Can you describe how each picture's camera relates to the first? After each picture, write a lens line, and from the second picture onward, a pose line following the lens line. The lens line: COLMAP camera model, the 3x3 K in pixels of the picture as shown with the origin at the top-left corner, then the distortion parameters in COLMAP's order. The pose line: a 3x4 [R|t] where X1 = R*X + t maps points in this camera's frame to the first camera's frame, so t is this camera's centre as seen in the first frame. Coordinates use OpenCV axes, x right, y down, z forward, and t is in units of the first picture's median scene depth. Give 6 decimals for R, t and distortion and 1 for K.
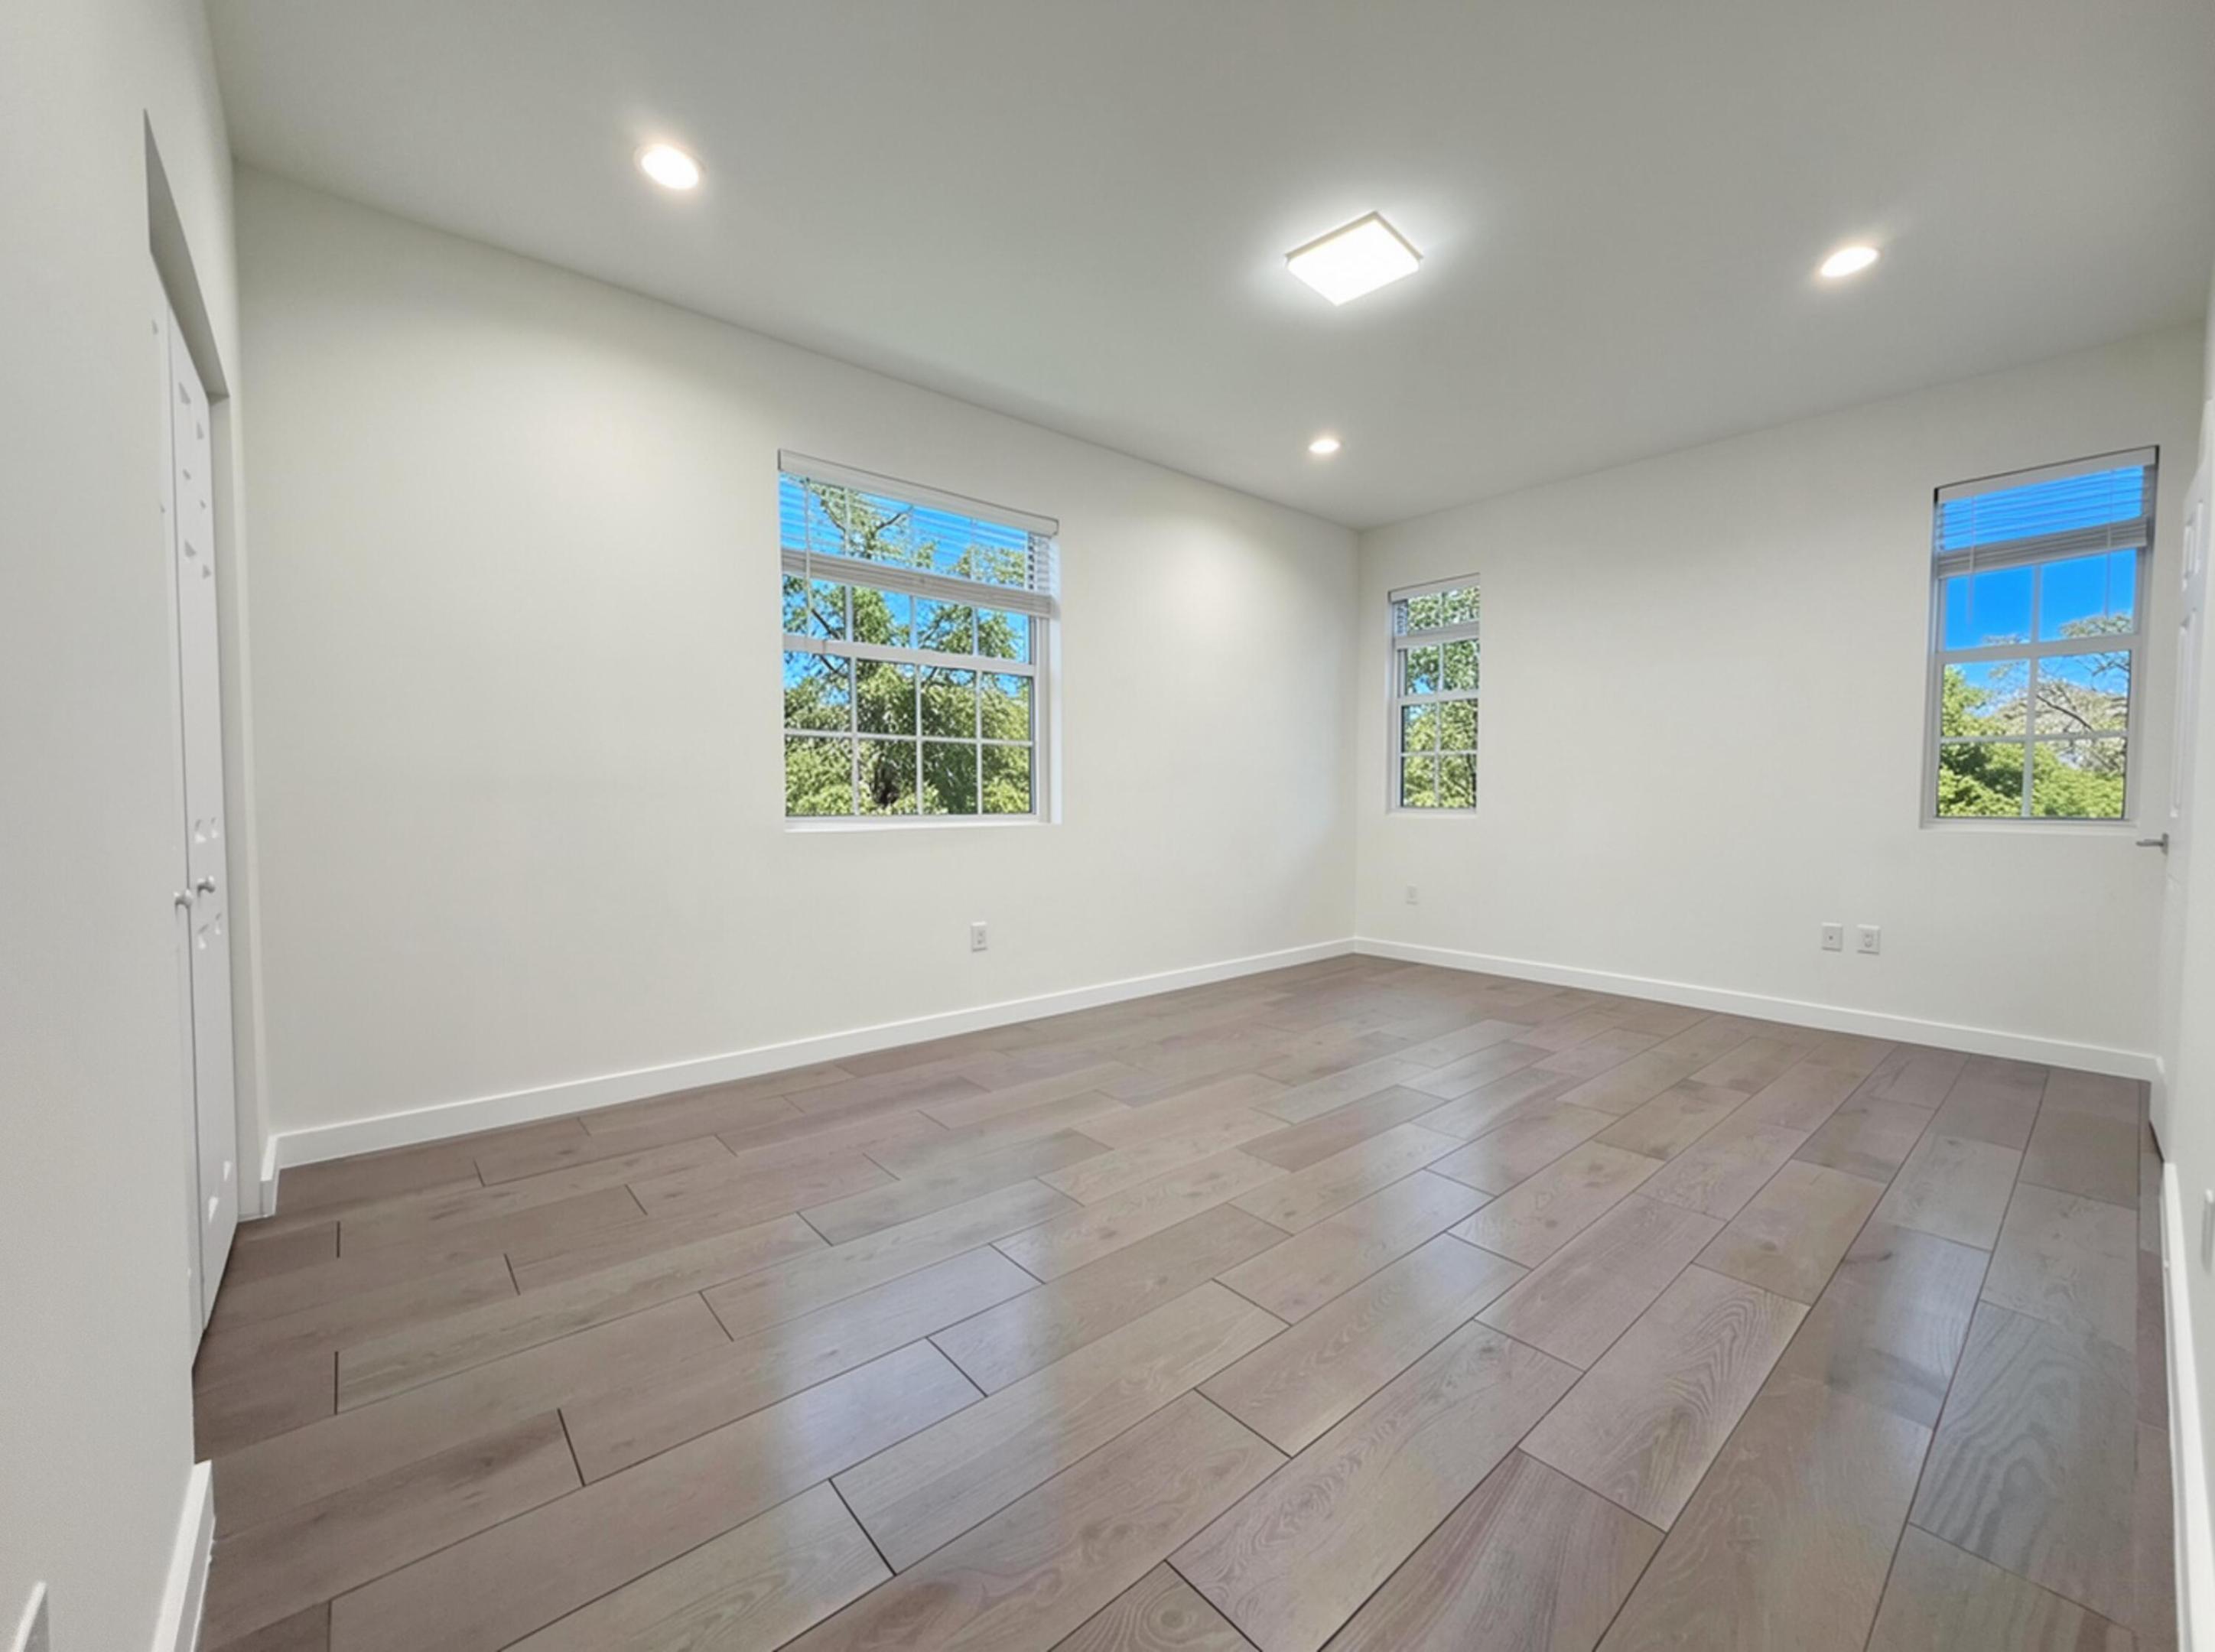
lens RADIAL K [[887.7, 0, 1108.3], [0, 887.7, 835.9], [0, 0, 1]] dist [-0.000417, 0.000185]
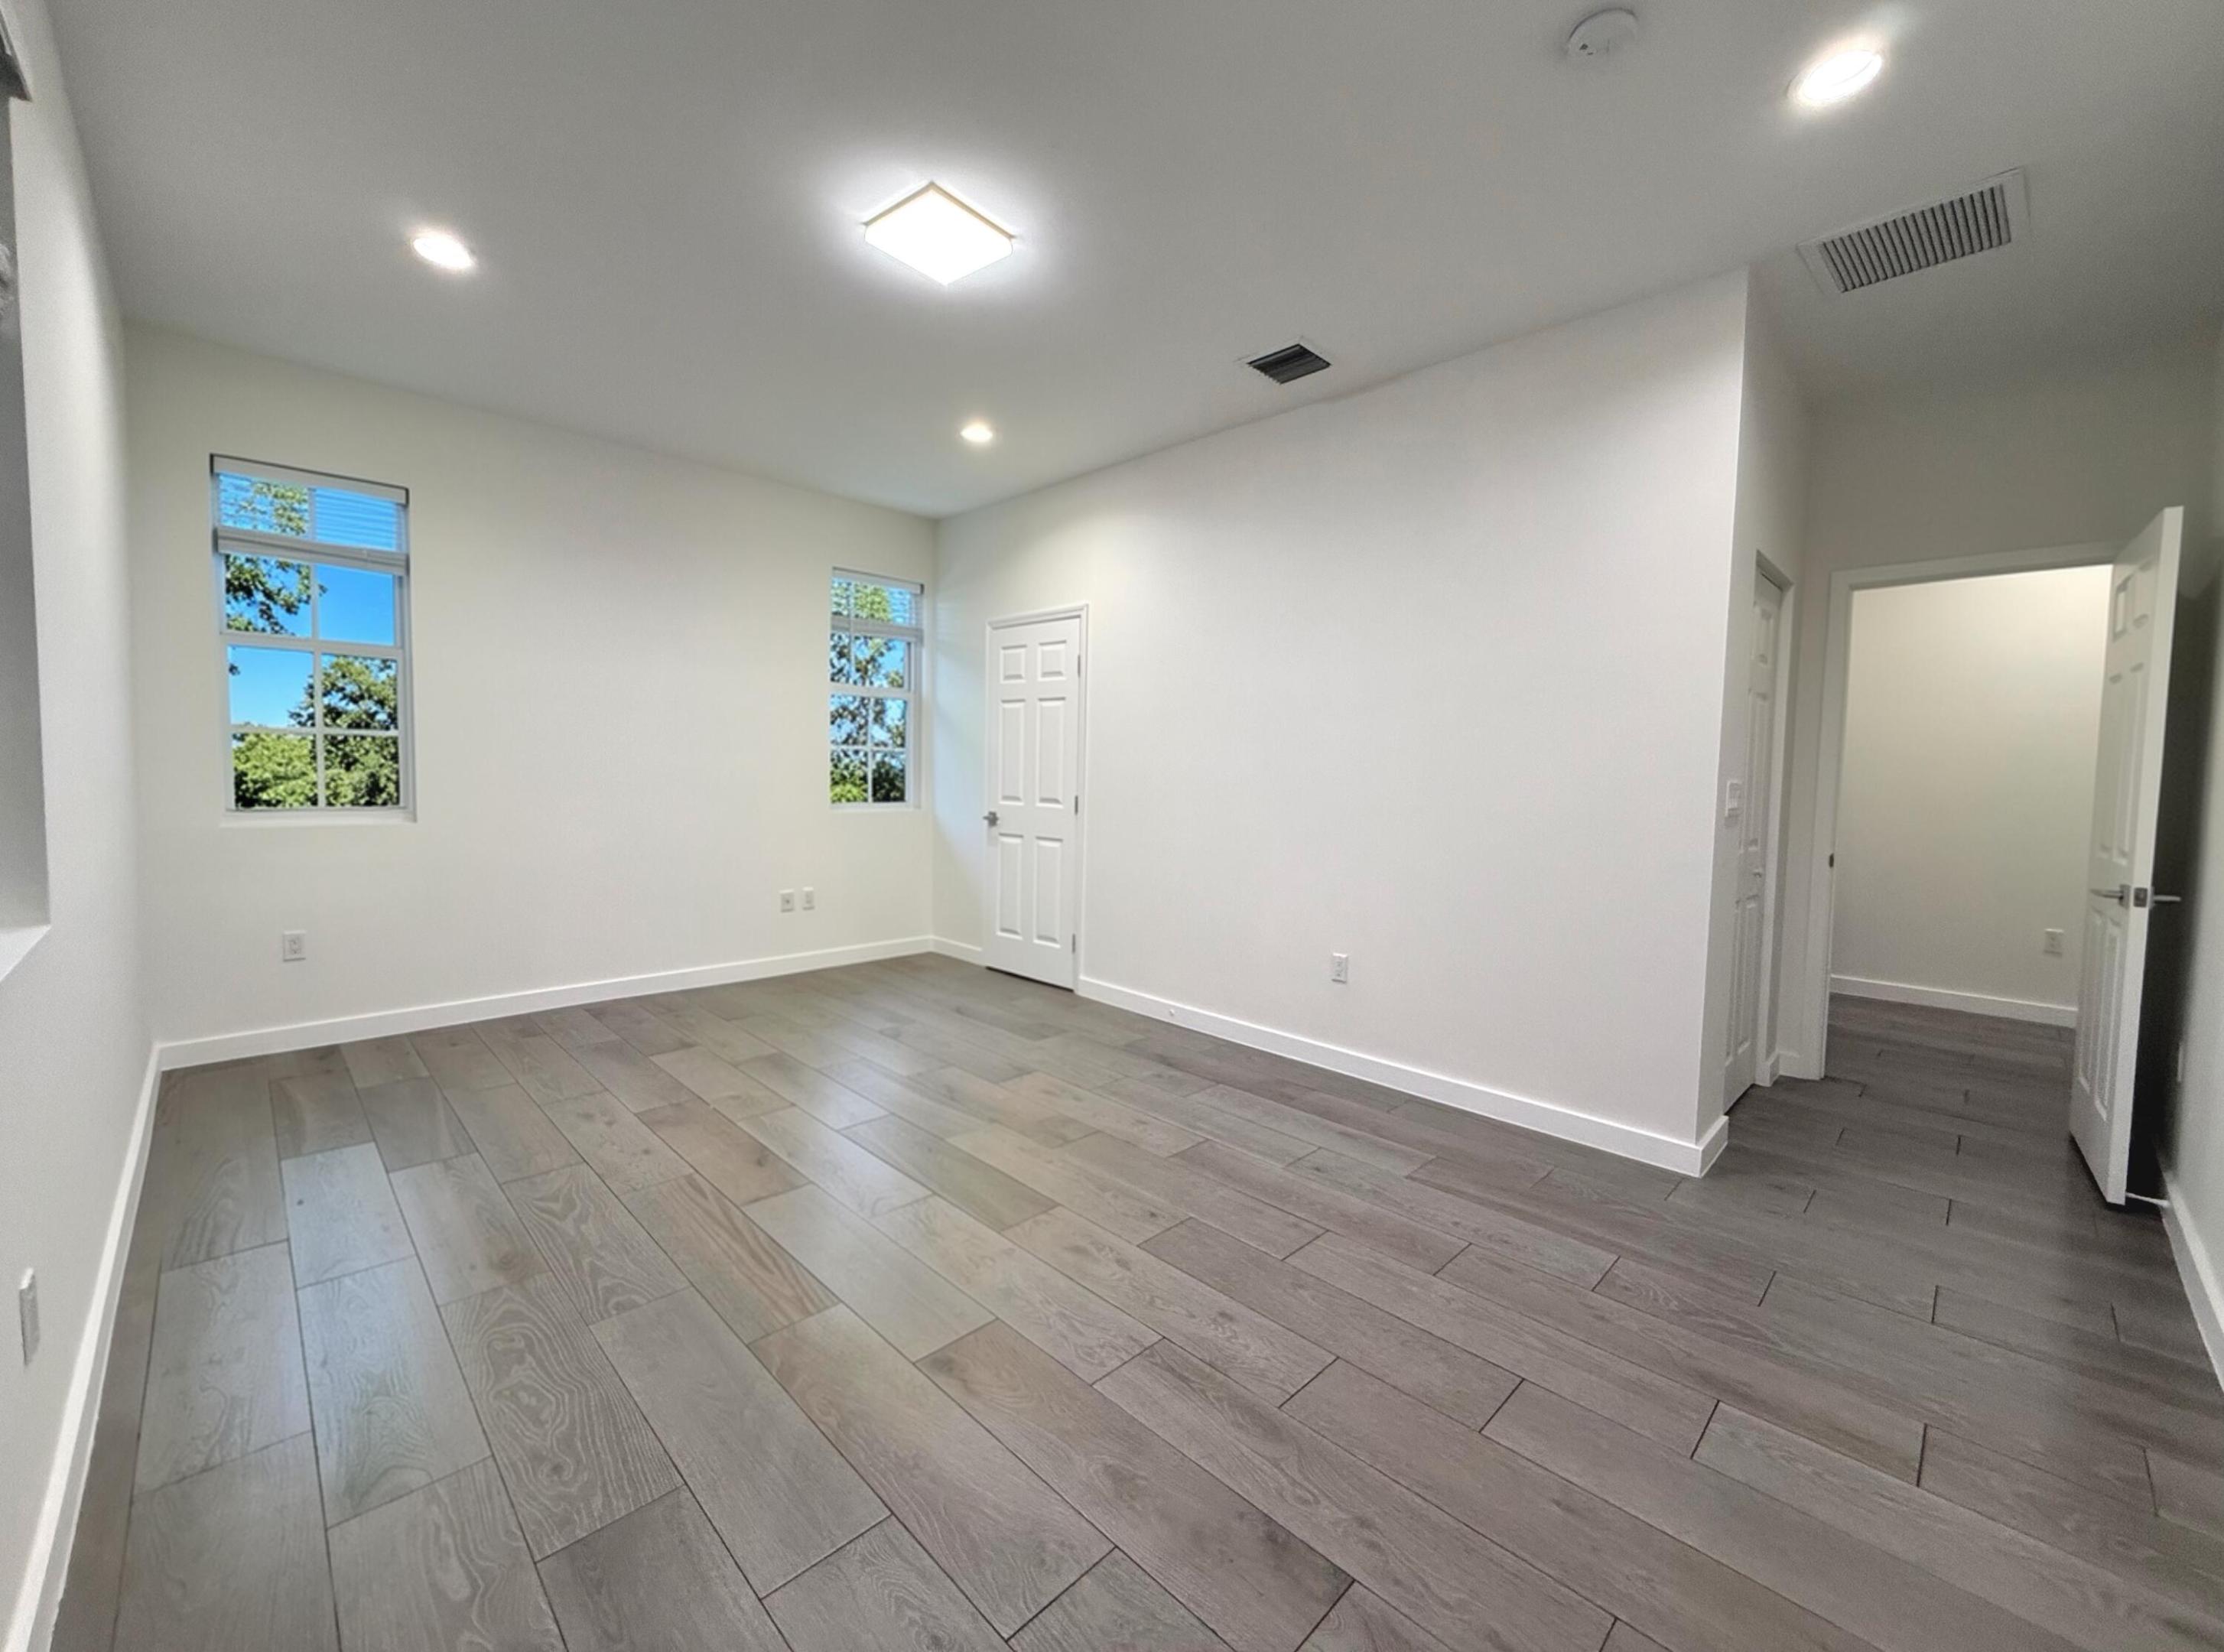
lens RADIAL K [[891.3, 0, 1111.7], [0, 891.3, 811.5], [0, 0, 1]] dist [-0.000417, 0.000185]
pose [[-0.074765, -0.051892, 0.995850, -0.733133], [0.031098, 0.998038, 0.054341, -0.105585], [-0.996716, 0.035032, -0.073005, 0.970084]]
